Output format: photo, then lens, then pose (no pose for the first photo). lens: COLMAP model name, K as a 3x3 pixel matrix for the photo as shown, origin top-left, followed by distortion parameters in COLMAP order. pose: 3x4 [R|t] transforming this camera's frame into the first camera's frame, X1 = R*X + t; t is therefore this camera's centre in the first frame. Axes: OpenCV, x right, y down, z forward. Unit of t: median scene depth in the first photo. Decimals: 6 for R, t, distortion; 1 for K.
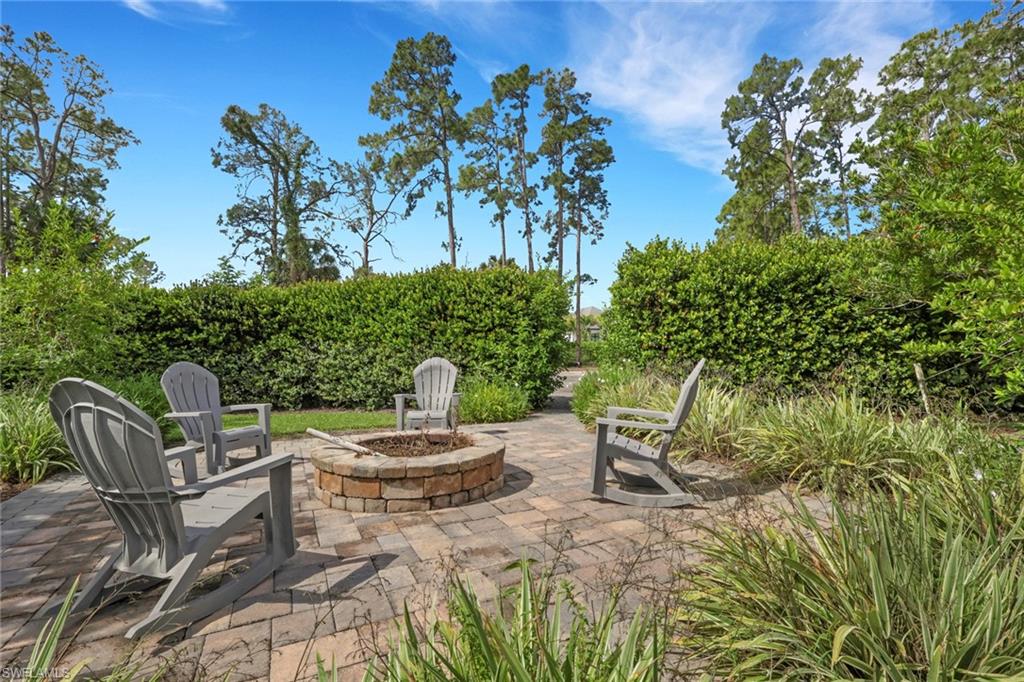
lens RADIAL K [[478.8, 0, 512.9], [0, 478.8, 335.5], [0, 0, 1]] dist [-0.003880, 0.000861]
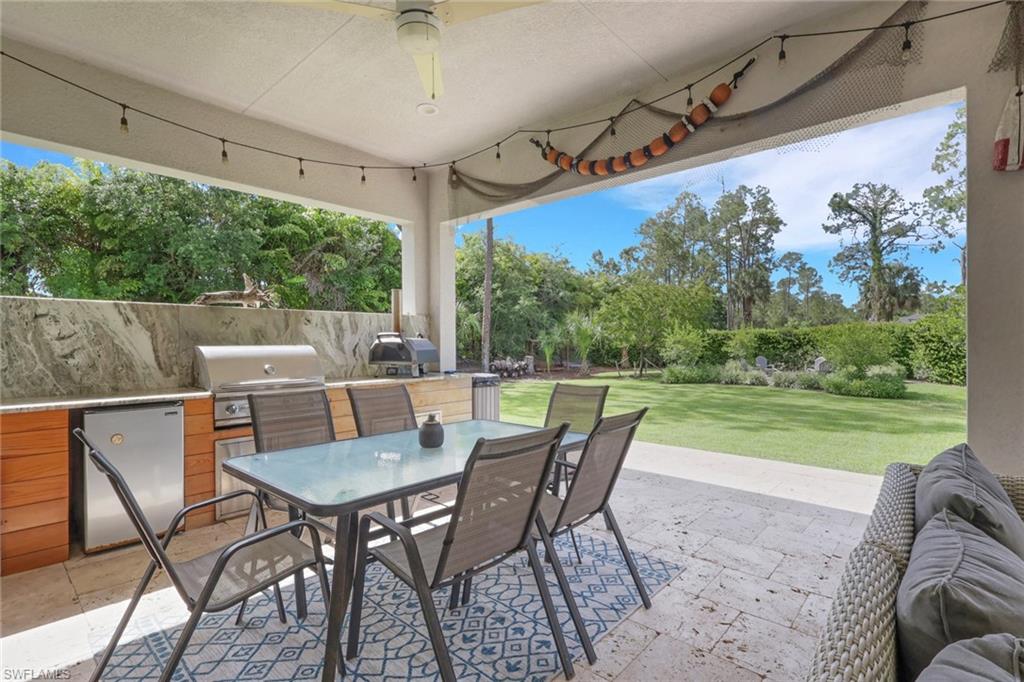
lens RADIAL K [[478.8, 0, 510.5], [0, 478.8, 342.3], [0, 0, 1]] dist [-0.003880, 0.000861]
pose [[0.321734, 0.018288, -0.946654, 0.573685], [0.036705, 0.998821, 0.031771, -0.061655], [0.946119, -0.044968, 0.320683, -0.556845]]
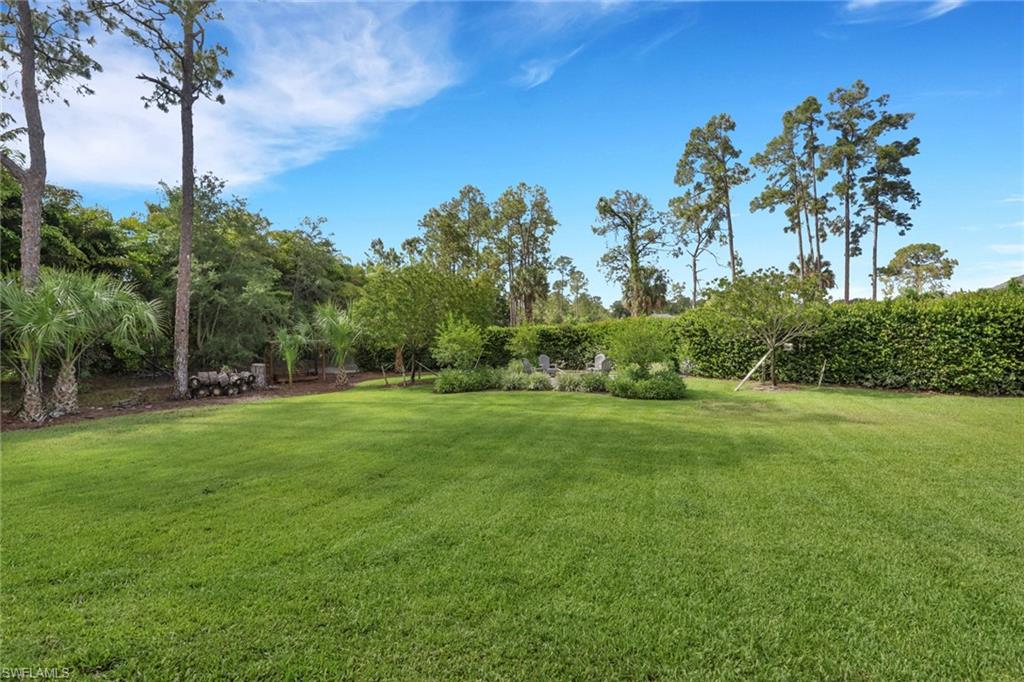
lens RADIAL K [[478.8, 0, 514.3], [0, 478.8, 343.9], [0, 0, 1]] dist [-0.003880, 0.000861]
pose [[0.686992, 0.012086, -0.726565, 0.433675], [0.038550, 0.997848, 0.053049, -0.053198], [0.725642, -0.064454, 0.685047, -0.418742]]
